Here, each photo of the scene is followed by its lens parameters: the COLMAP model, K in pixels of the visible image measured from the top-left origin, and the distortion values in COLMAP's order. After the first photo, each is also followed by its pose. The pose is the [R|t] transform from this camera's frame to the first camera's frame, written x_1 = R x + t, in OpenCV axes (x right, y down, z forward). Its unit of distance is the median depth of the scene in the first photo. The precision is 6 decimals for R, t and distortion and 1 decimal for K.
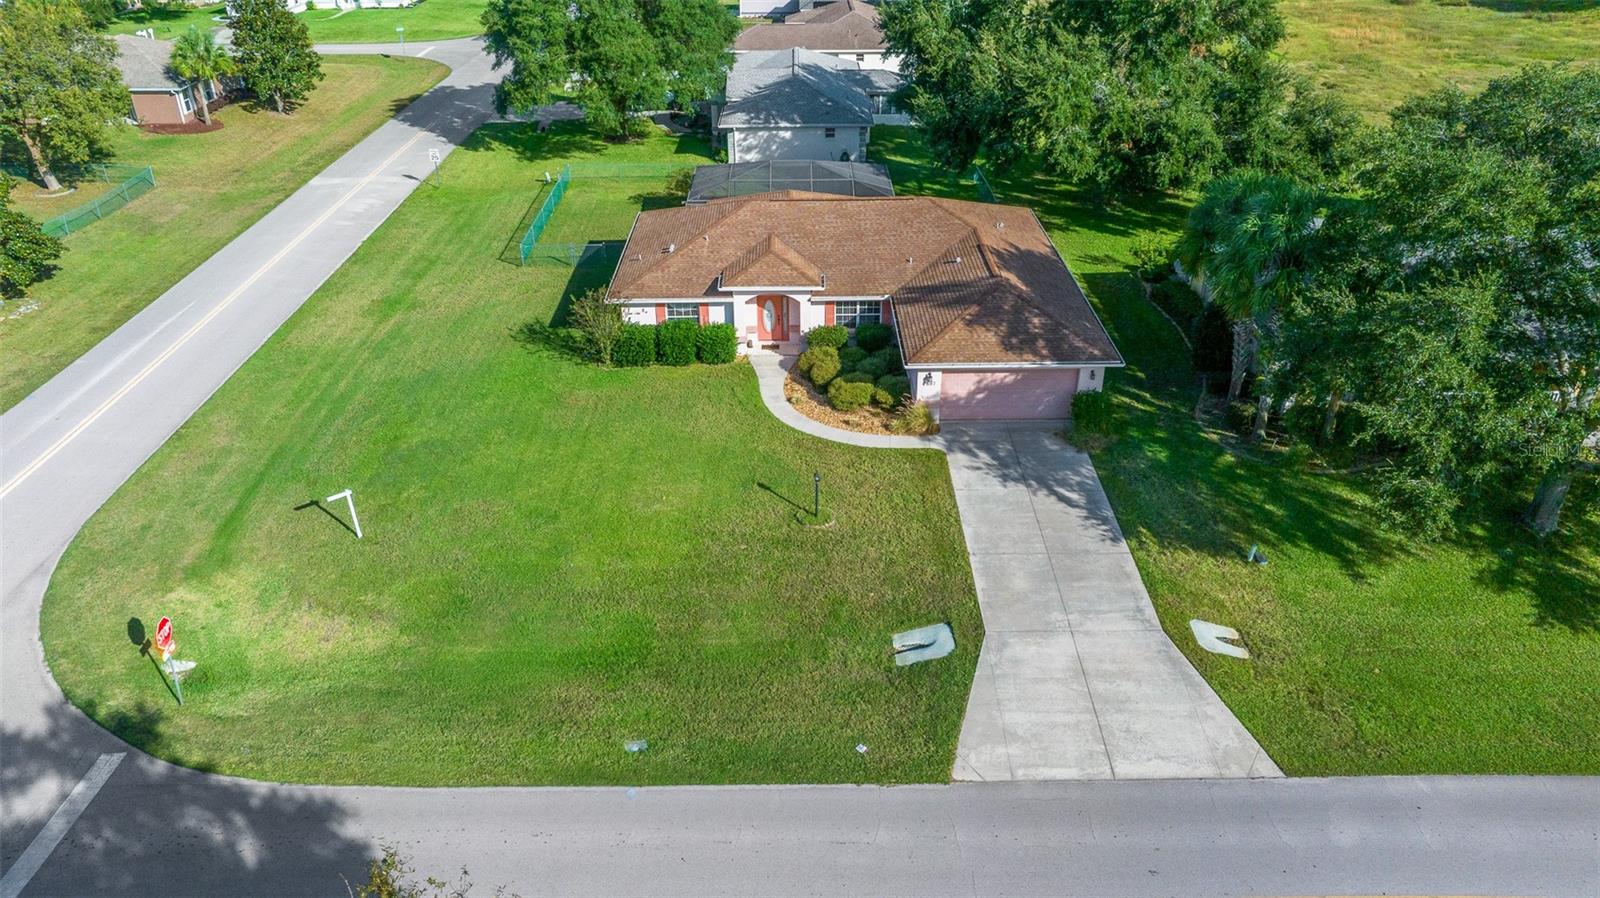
lens RADIAL K [[1125.3, 0, 808.8], [0, 1125.3, 446.2], [0, 0, 1]] dist [-0.023810, 0.003312]
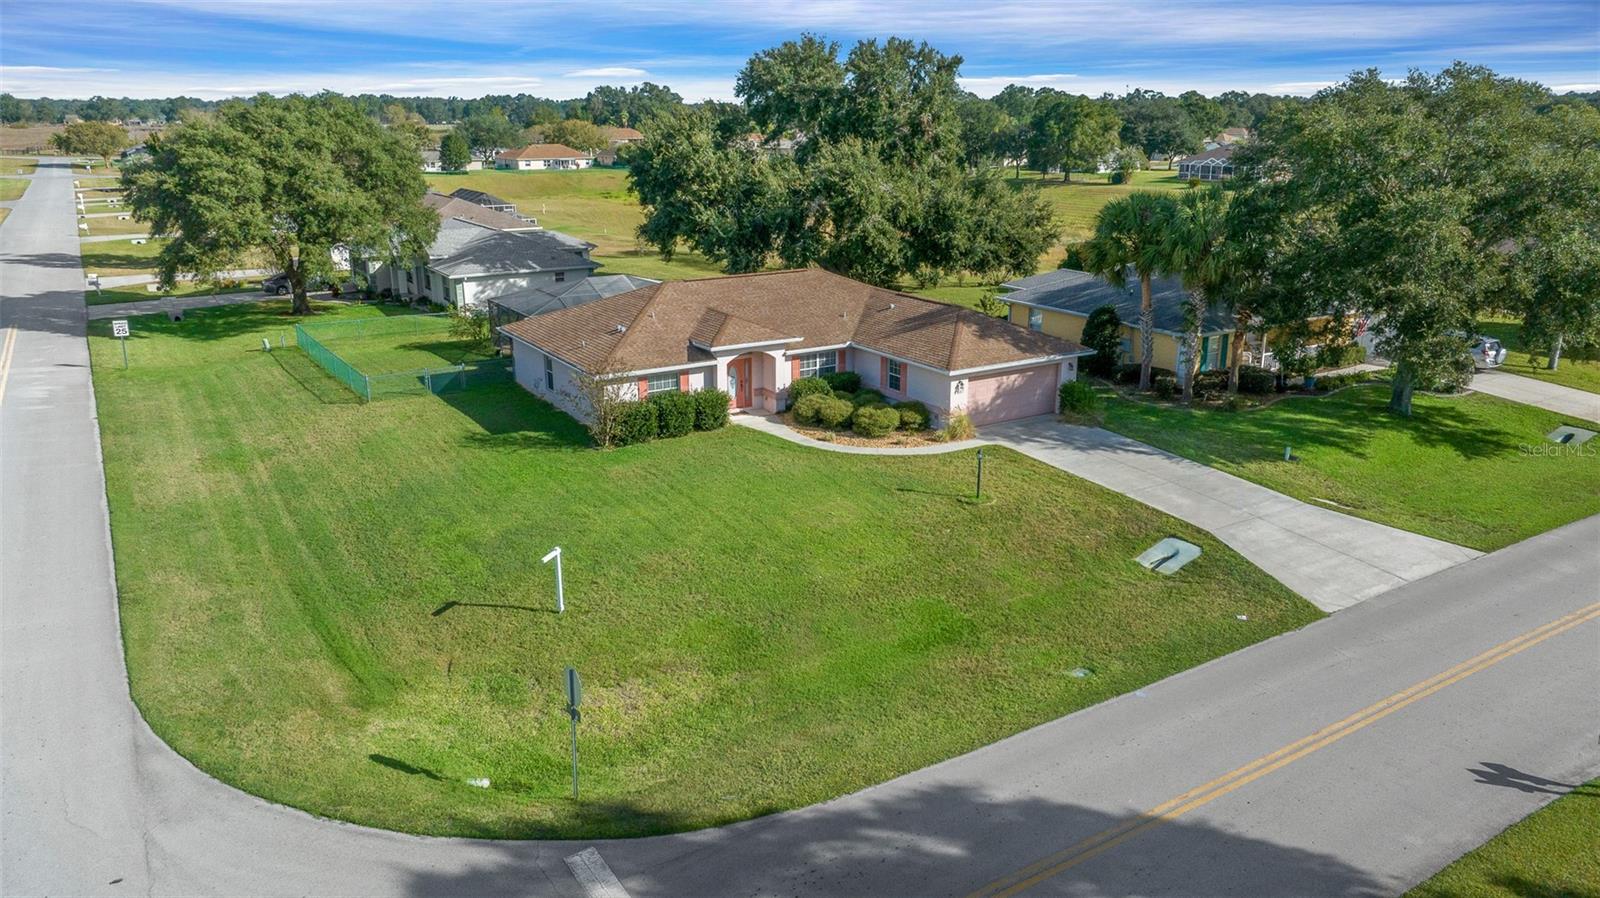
lens RADIAL K [[1125.3, 0, 808.8], [0, 1125.3, 446.2], [0, 0, 1]] dist [-0.023810, 0.003312]
pose [[0.848685, -0.144976, 0.508641, -0.566373], [0.252832, 0.955906, -0.149401, 0.117241], [-0.464553, 0.255395, 0.847917, 0.174461]]
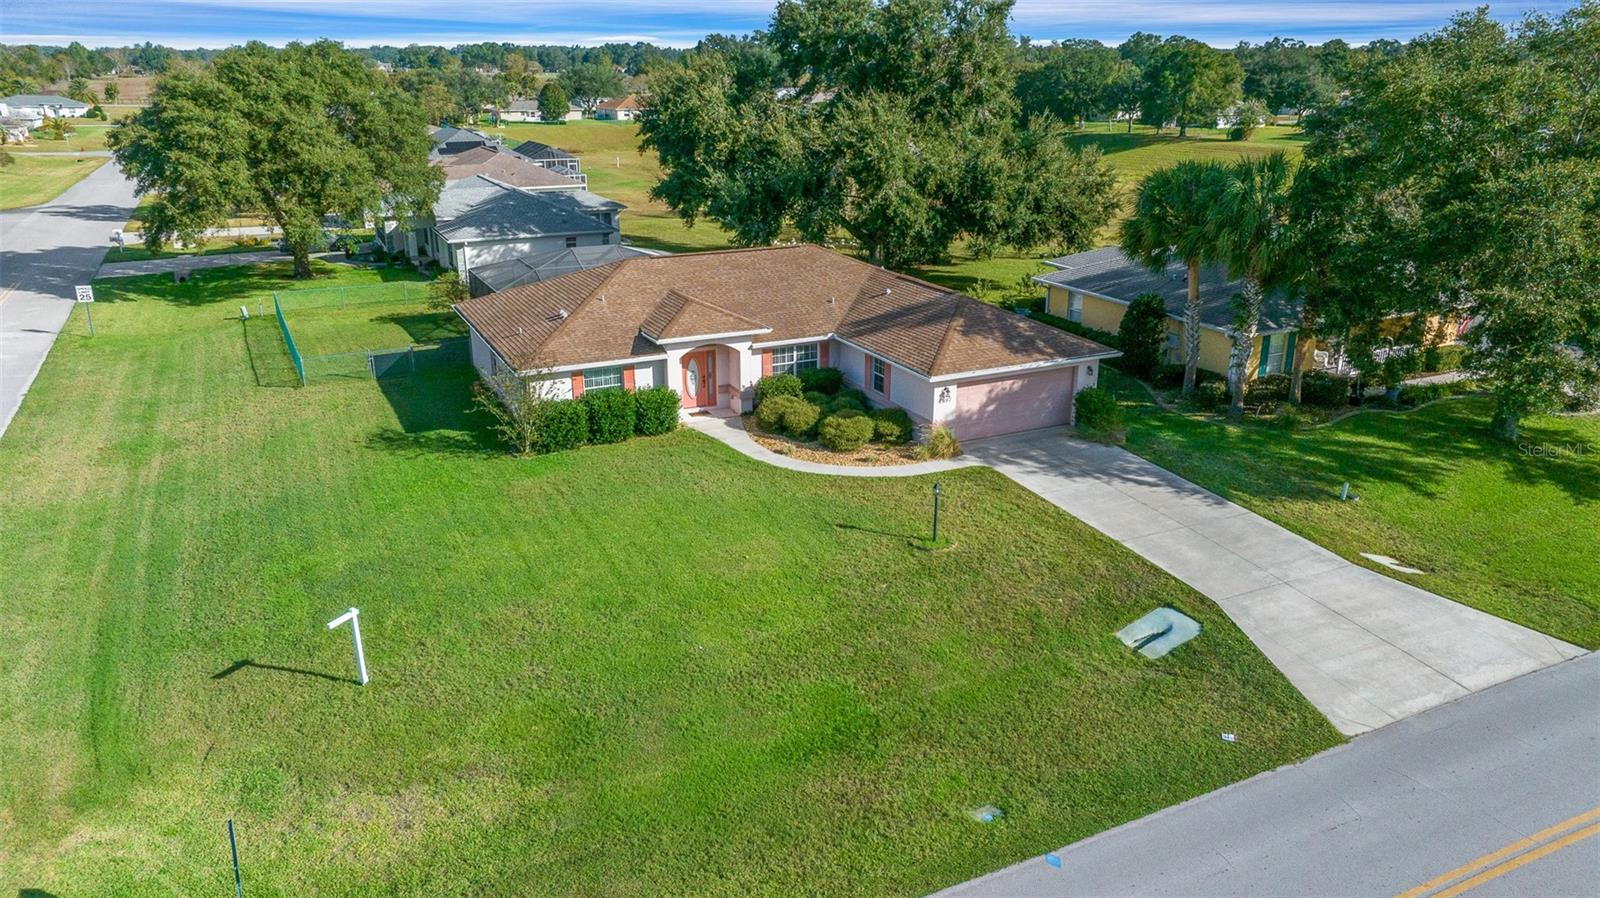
lens RADIAL K [[1125.3, 0, 808.8], [0, 1125.3, 446.2], [0, 0, 1]] dist [-0.023810, 0.003312]
pose [[0.900323, -0.135121, 0.413715, -0.368420], [0.206401, 0.969449, -0.132542, 0.076537], [-0.383166, 0.204722, 0.900707, 0.240874]]
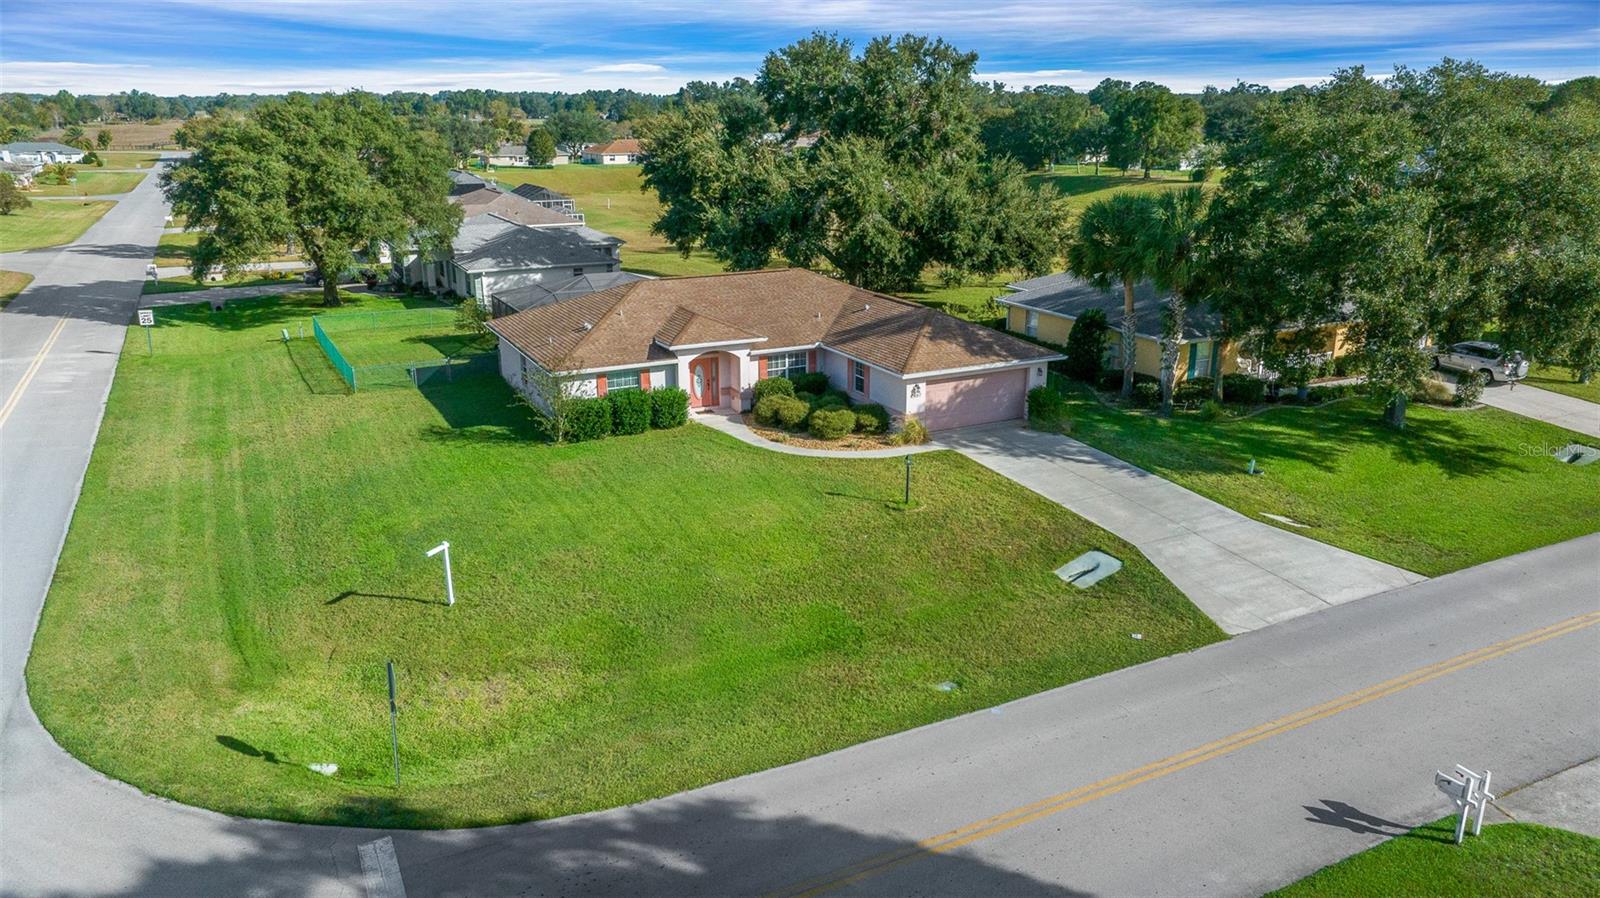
lens RADIAL K [[1125.3, 0, 808.8], [0, 1125.3, 446.2], [0, 0, 1]] dist [-0.023810, 0.003312]
pose [[0.892007, -0.126078, 0.434084, -0.448559], [0.216222, 0.962333, -0.164813, 0.142811], [-0.396954, 0.240873, 0.885668, 0.115900]]
